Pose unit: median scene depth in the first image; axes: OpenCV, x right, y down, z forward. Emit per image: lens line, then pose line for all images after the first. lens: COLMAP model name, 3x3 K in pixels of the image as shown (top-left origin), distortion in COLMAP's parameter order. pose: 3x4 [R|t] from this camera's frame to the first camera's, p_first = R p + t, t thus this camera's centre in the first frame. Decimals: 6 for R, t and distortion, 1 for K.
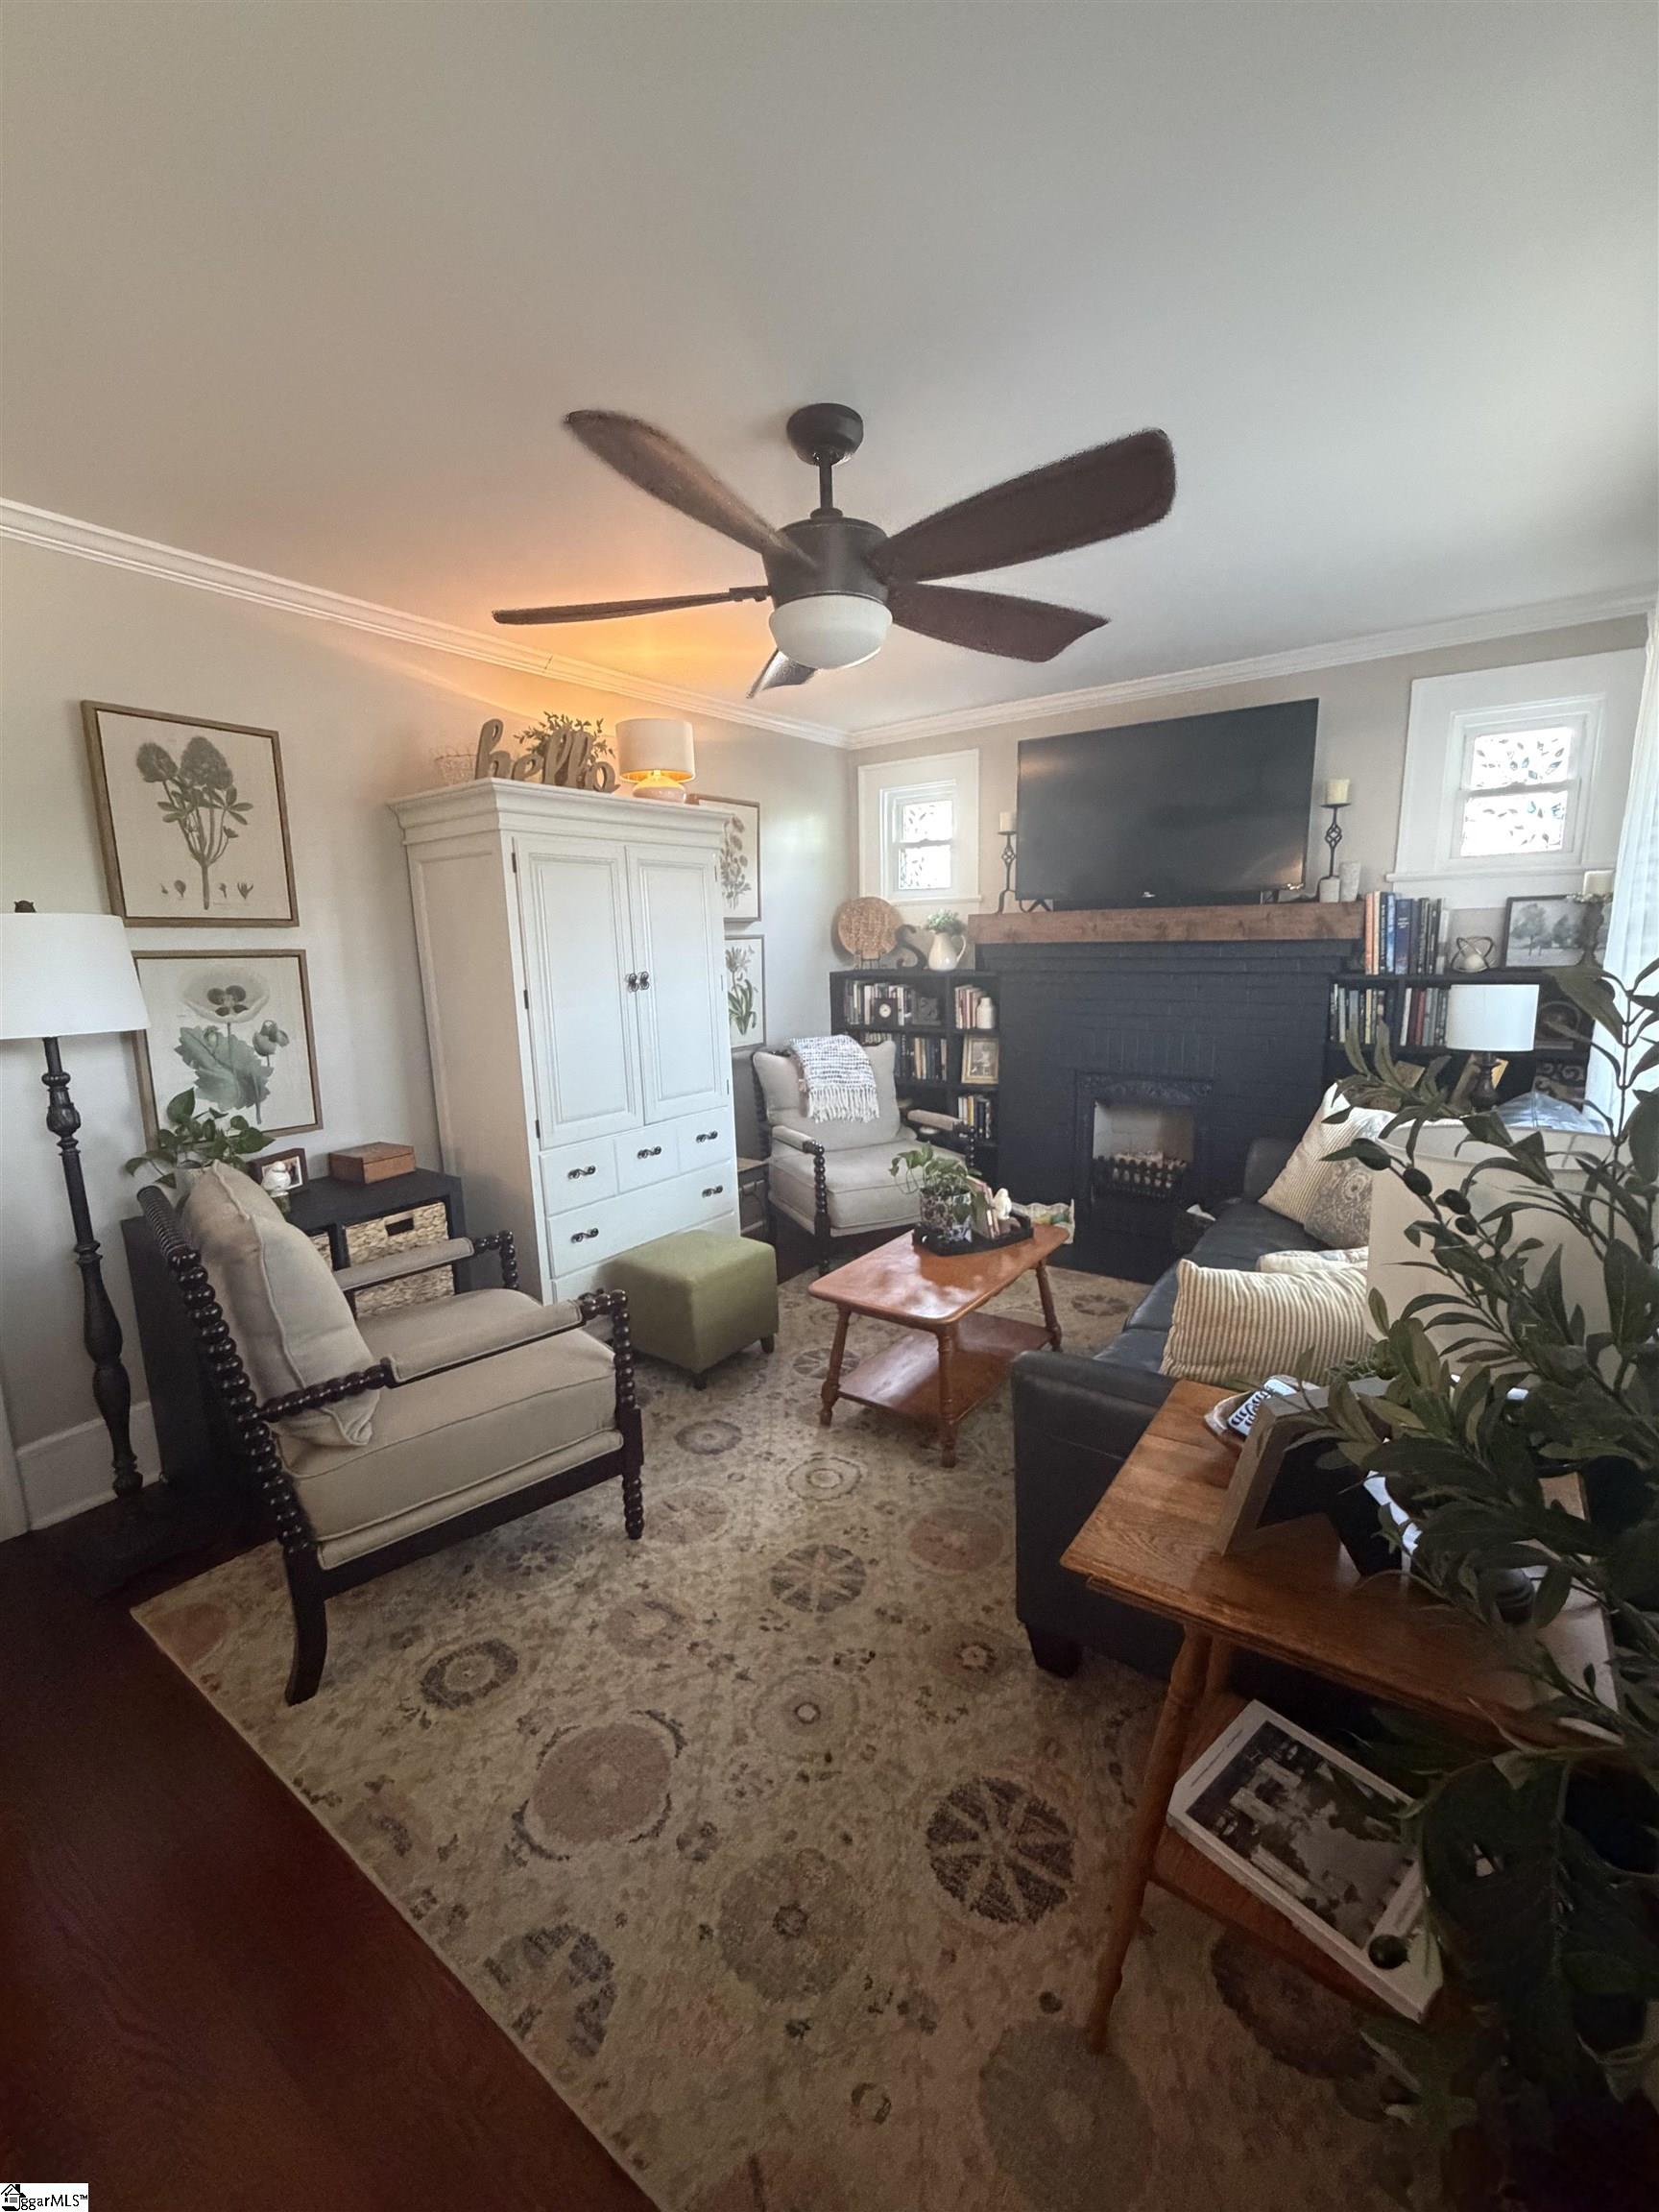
lens RADIAL K [[909.9, 0, 828.9], [0, 909.9, 1110.1], [0, 0, 1]] dist [0.000214, 0.000275]
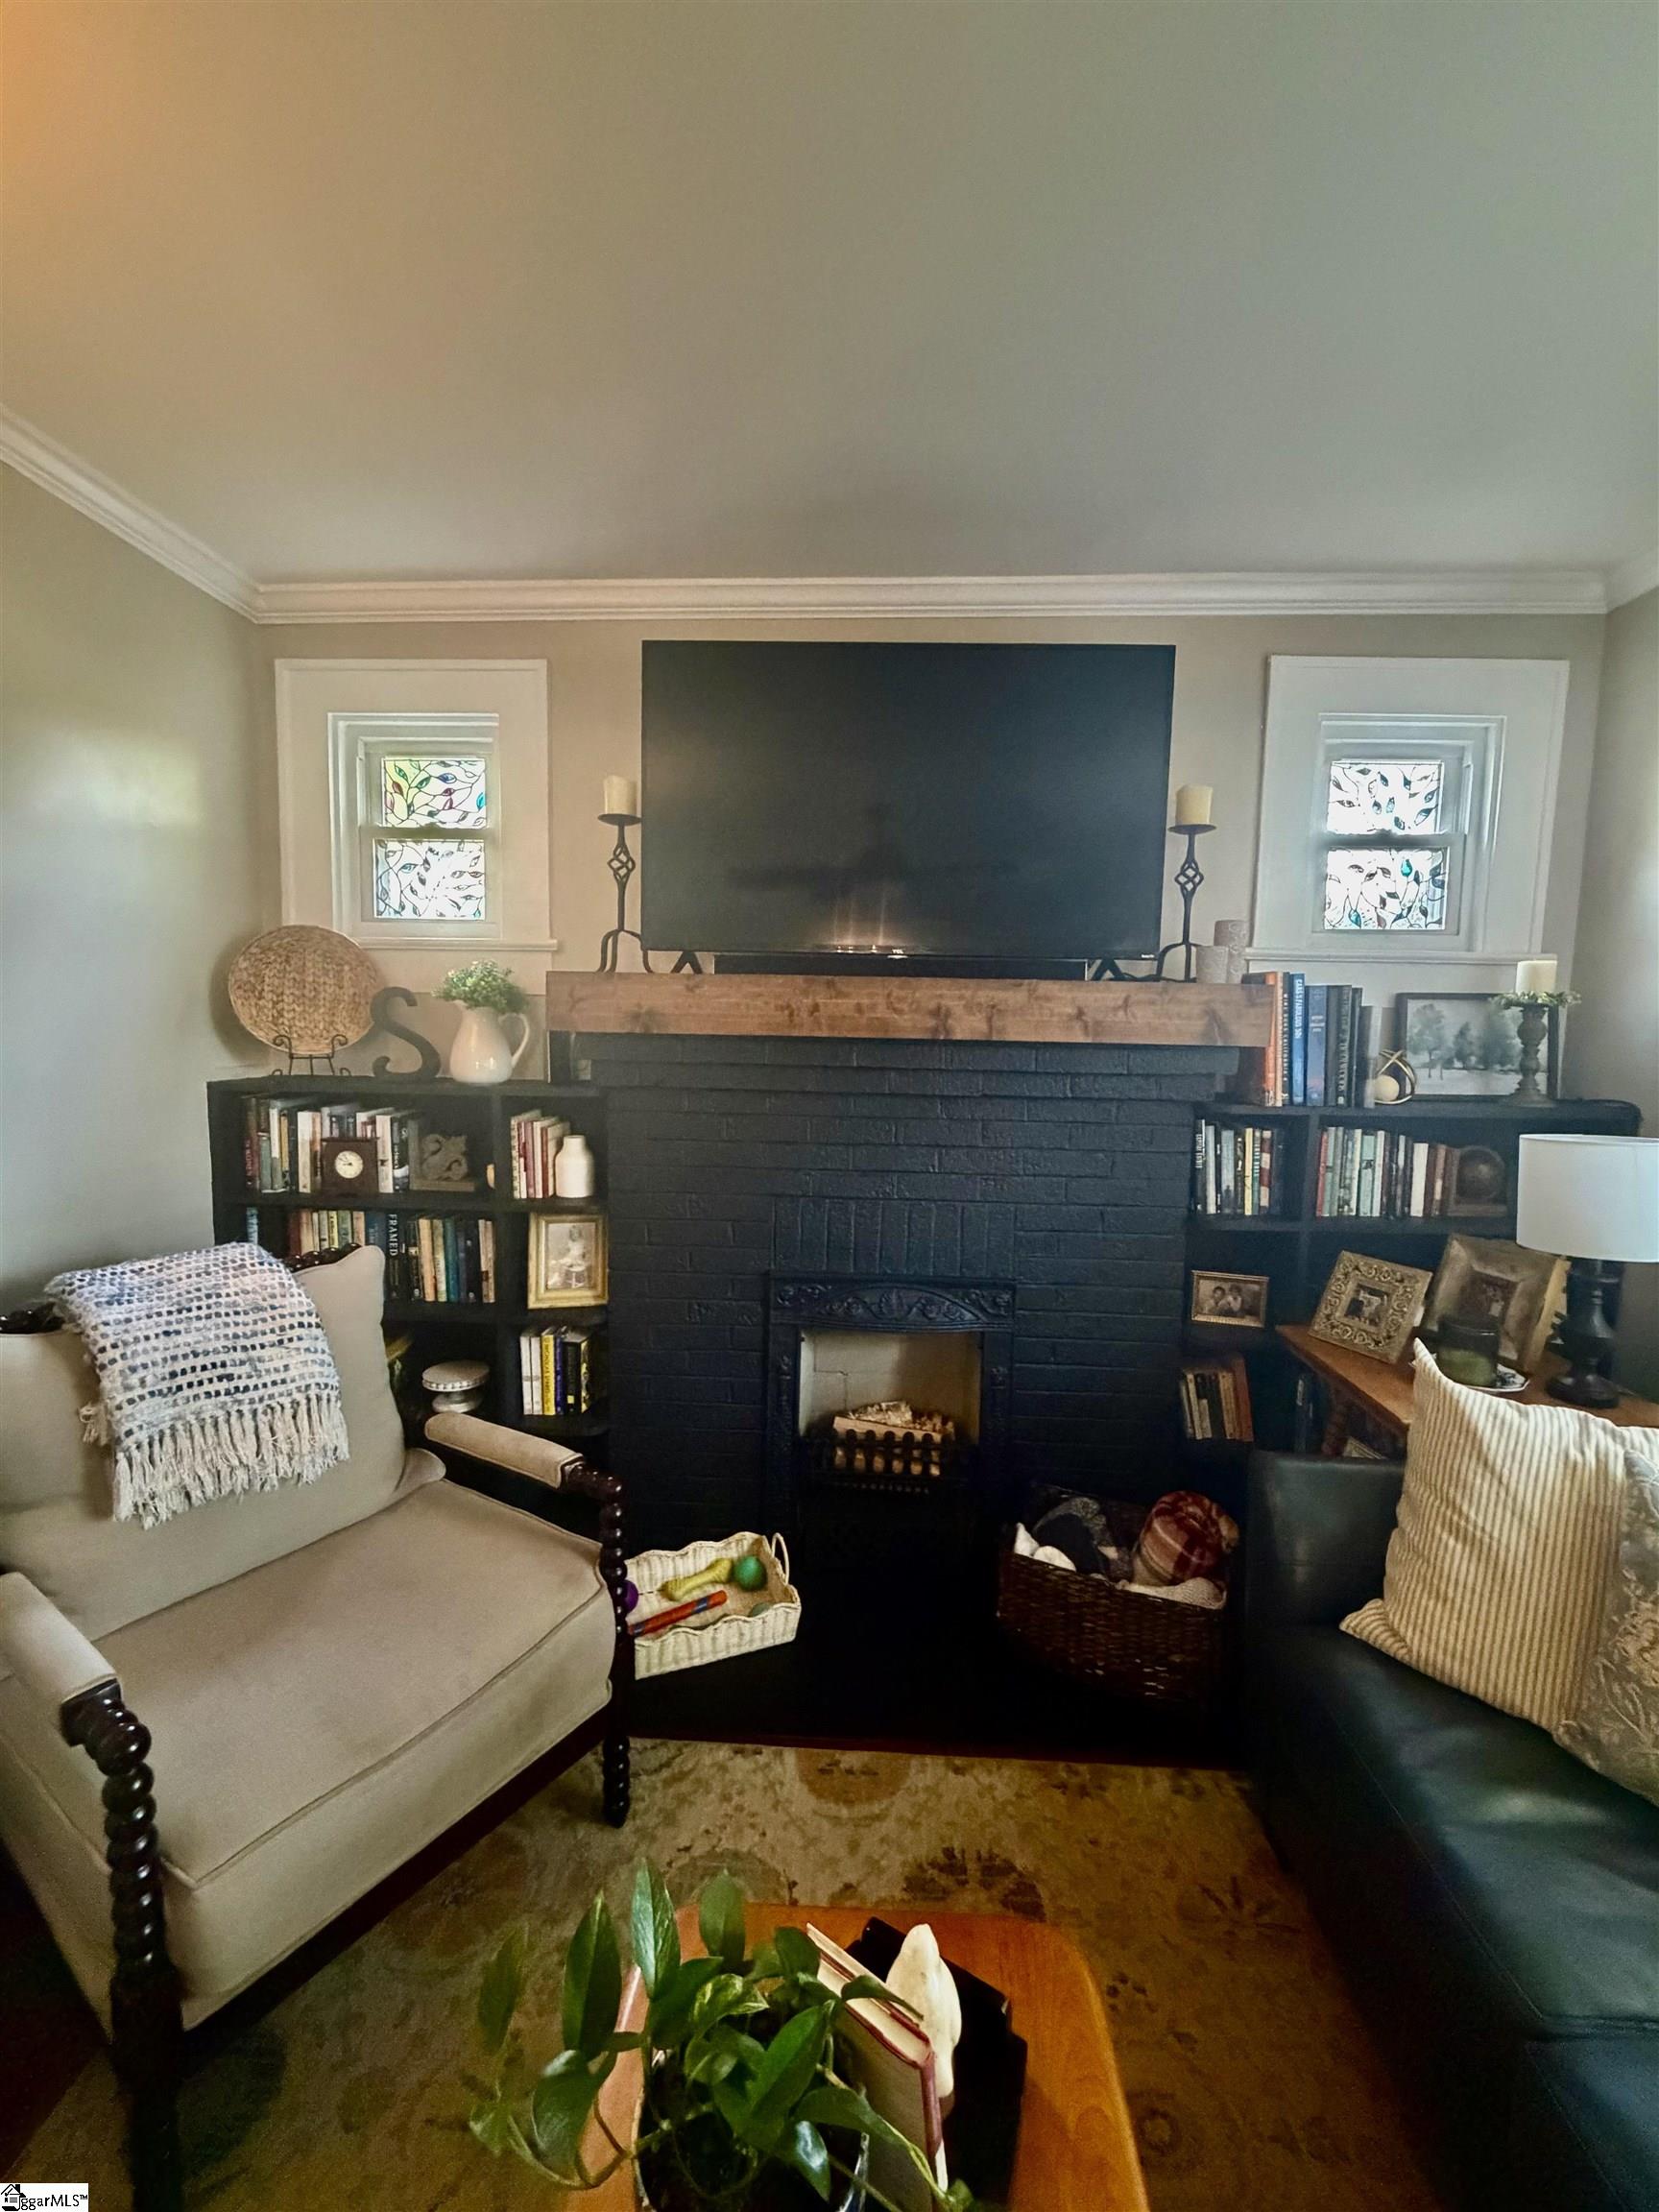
lens RADIAL K [[909.9, 0, 828.9], [0, 909.9, 1110.1], [0, 0, 1]] dist [0.000214, 0.000275]
pose [[0.839688, -0.009531, 0.542986, 0.016824], [0.064218, 0.994574, -0.081851, -0.093537], [-0.539259, 0.103599, 0.835743, 0.528578]]
